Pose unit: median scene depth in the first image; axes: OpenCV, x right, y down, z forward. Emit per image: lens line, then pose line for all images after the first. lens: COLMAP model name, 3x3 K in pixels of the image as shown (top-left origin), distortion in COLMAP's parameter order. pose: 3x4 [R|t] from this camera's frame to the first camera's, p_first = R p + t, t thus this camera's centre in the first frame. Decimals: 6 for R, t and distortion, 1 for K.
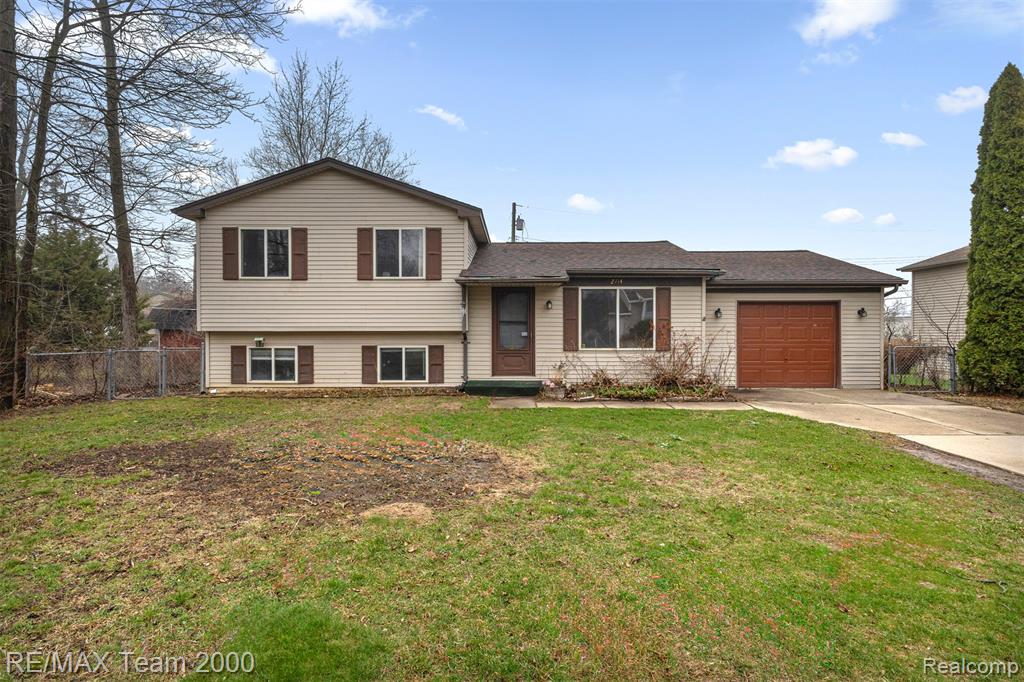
lens RADIAL K [[512.2, 0, 511.2], [0, 512.2, 337.4], [0, 0, 1]] dist [0.010063, 0.000632]
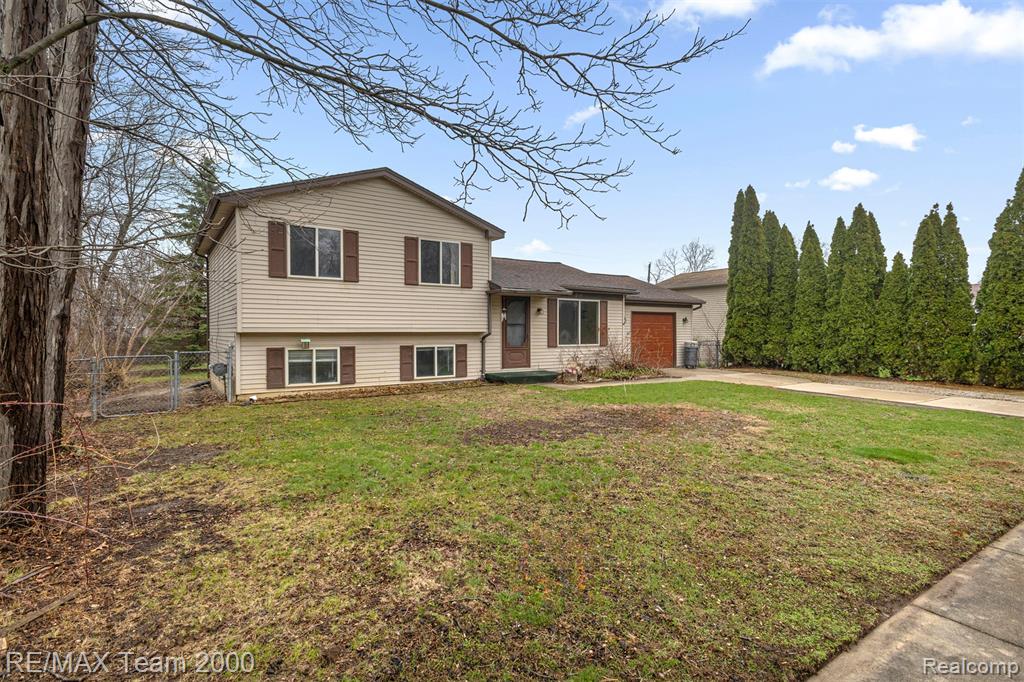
lens RADIAL K [[512.2, 0, 511.3], [0, 512.2, 336.9], [0, 0, 1]] dist [0.010063, 0.000632]
pose [[0.822973, -0.006130, 0.568048, -0.708880], [0.008948, 0.999958, -0.002173, 0.002363], [-0.568010, 0.006871, 0.822993, -0.012442]]
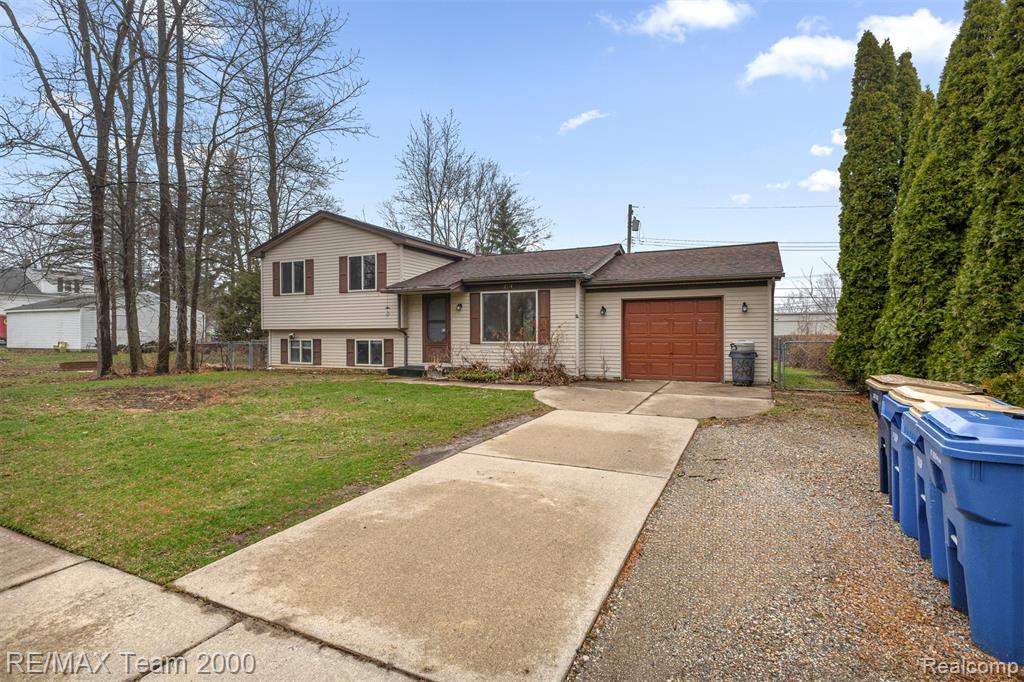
lens RADIAL K [[512.2, 0, 510.5], [0, 512.2, 337.4], [0, 0, 1]] dist [0.010063, 0.000632]
pose [[0.904713, 0.001441, -0.426019, 0.723906], [-0.001818, 0.999998, -0.000478, 0.011745], [0.426018, 0.001207, 0.904714, -0.089757]]
